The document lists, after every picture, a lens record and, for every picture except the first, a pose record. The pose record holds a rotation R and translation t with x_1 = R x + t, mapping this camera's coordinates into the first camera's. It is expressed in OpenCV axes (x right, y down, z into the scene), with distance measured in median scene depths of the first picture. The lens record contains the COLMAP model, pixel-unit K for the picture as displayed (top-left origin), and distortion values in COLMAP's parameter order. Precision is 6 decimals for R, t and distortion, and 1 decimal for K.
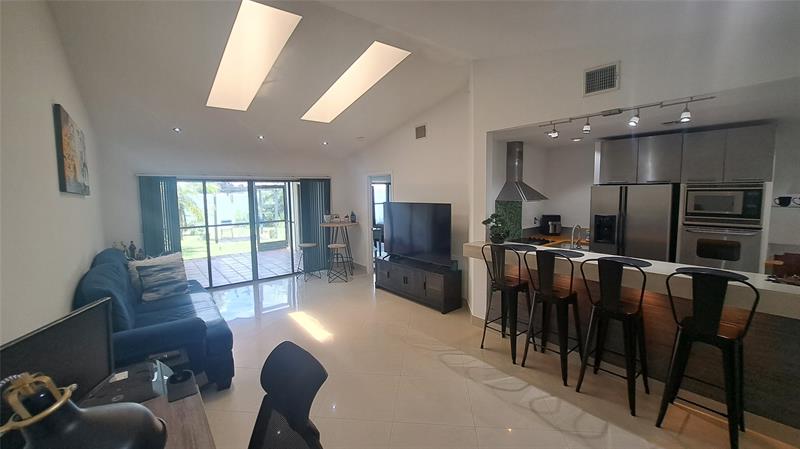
lens RADIAL K [[320.7, 0, 400.0], [0, 320.7, 224.5], [0, 0, 1]] dist [-0.001810, -0.000123]
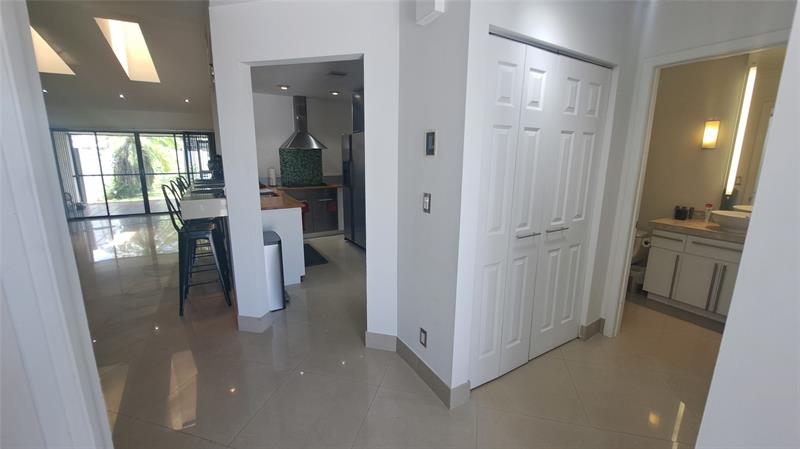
lens RADIAL K [[320.7, 0, 400.0], [0, 320.7, 224.5], [0, 0, 1]] dist [-0.001810, -0.000123]
pose [[0.987114, 0.045537, -0.153399, 0.562738], [-0.028341, 0.993250, 0.112475, 0.034545], [0.157486, -0.106678, 0.981742, -0.076298]]
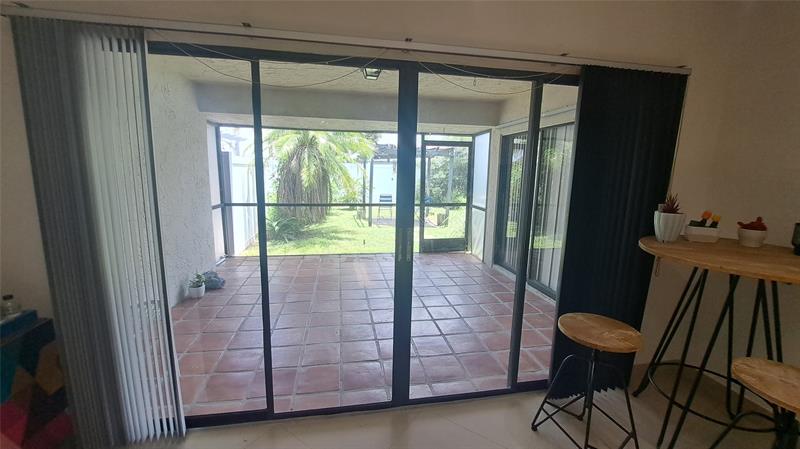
lens RADIAL K [[320.7, 0, 400.0], [0, 320.7, 224.5], [0, 0, 1]] dist [-0.001810, -0.000123]
pose [[0.879339, 0.101373, -0.465282, -0.245088], [-0.071226, 0.994086, 0.081975, -0.016138], [0.470840, -0.038943, 0.881359, 0.555404]]
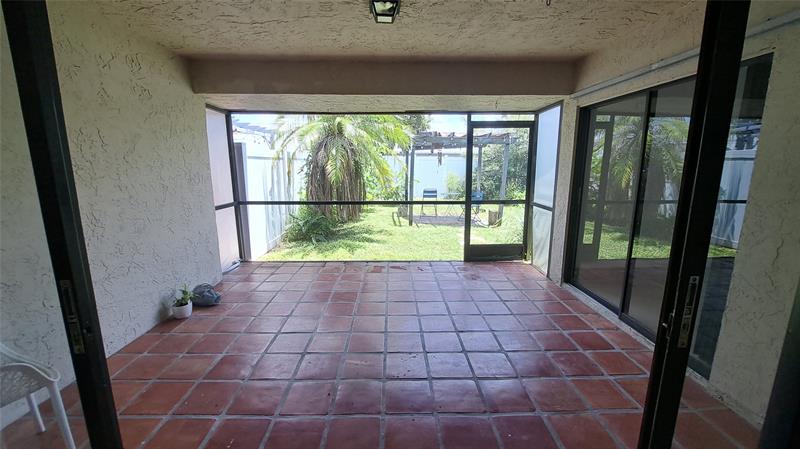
lens RADIAL K [[320.7, 0, 400.0], [0, 320.7, 224.5], [0, 0, 1]] dist [-0.001810, -0.000123]
pose [[0.793599, 0.116591, -0.597166, -0.286564], [-0.063424, 0.991974, 0.109386, -0.020445], [0.605126, -0.048934, 0.794624, 0.675890]]
